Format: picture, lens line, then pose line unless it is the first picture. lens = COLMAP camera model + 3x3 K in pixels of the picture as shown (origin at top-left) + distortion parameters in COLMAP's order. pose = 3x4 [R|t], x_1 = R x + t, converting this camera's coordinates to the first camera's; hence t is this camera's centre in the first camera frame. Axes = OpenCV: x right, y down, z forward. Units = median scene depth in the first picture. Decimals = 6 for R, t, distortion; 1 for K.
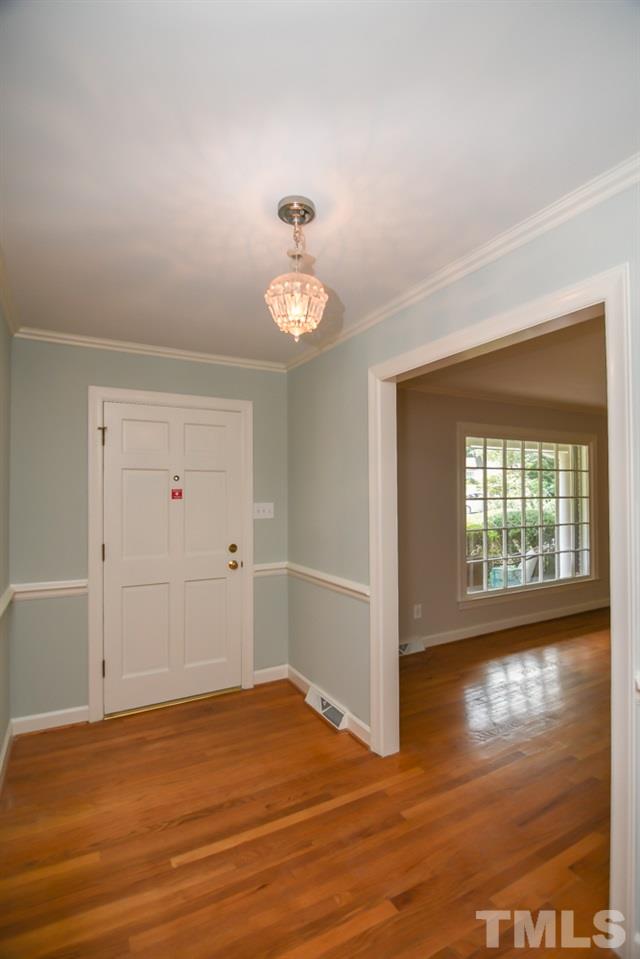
lens RADIAL K [[461.2, 0, 317.0], [0, 461.2, 485.2], [0, 0, 1]] dist [-0.000578, -0.000401]
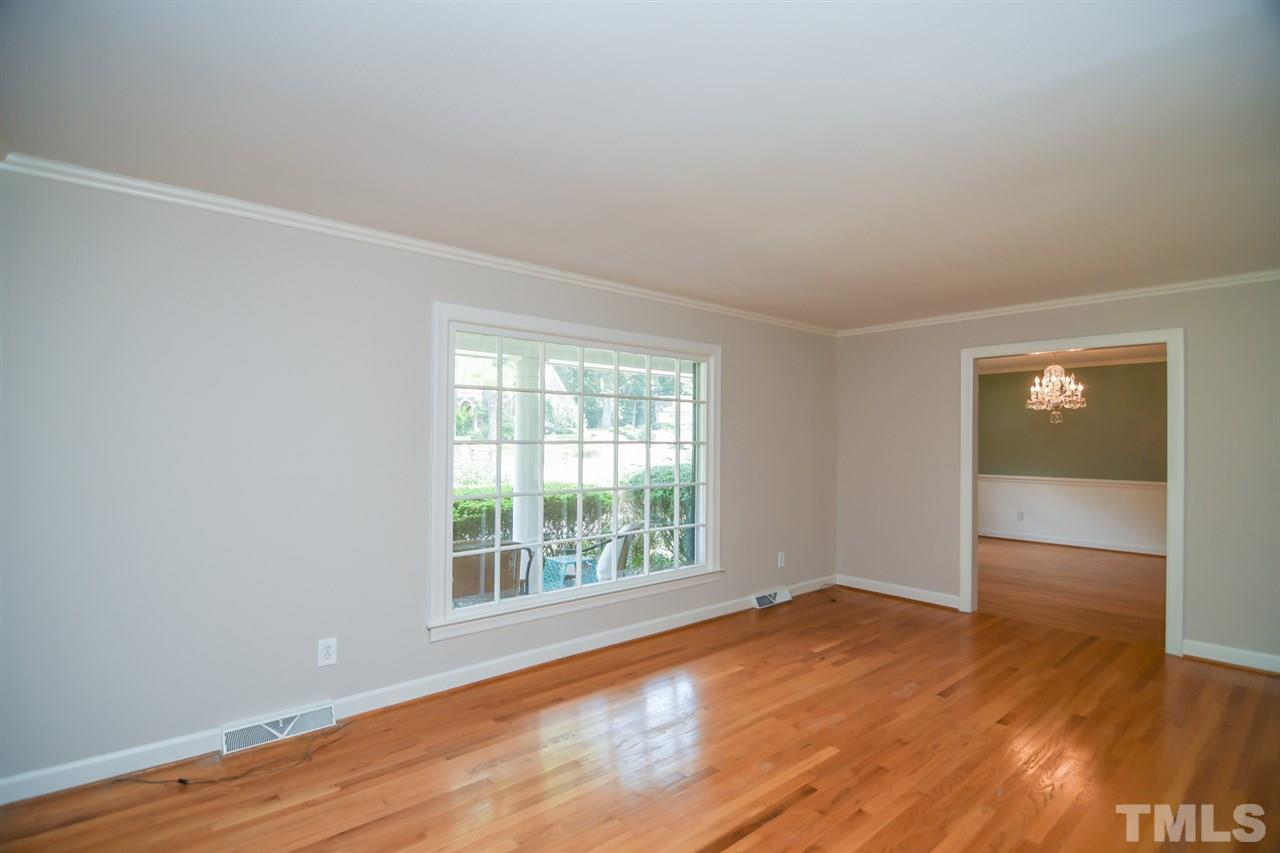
lens RADIAL K [[615.6, 0, 635.3], [0, 615.6, 438.3], [0, 0, 1]] dist [-0.000578, -0.000401]
pose [[0.980785, 0.021245, 0.193929, 0.311439], [-0.026022, 0.999417, 0.022116, 0.002406], [-0.193346, -0.026738, 0.980766, 0.177949]]
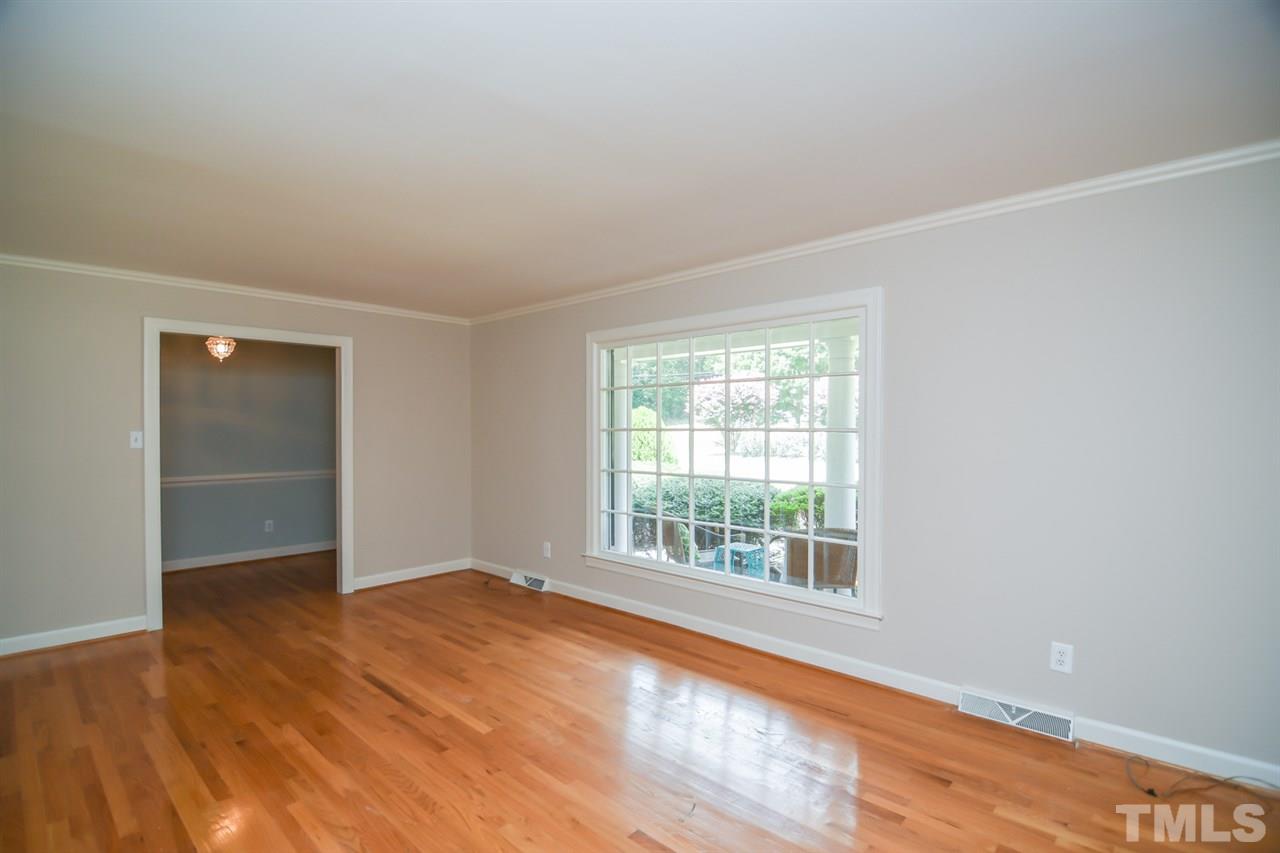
lens RADIAL K [[615.6, 0, 635.3], [0, 615.6, 438.3], [0, 0, 1]] dist [-0.000578, -0.000401]
pose [[0.302581, 0.032463, -0.952571, 1.087798], [0.029814, 0.998608, 0.043502, 0.000505], [0.952657, -0.041563, 0.301192, 0.605033]]
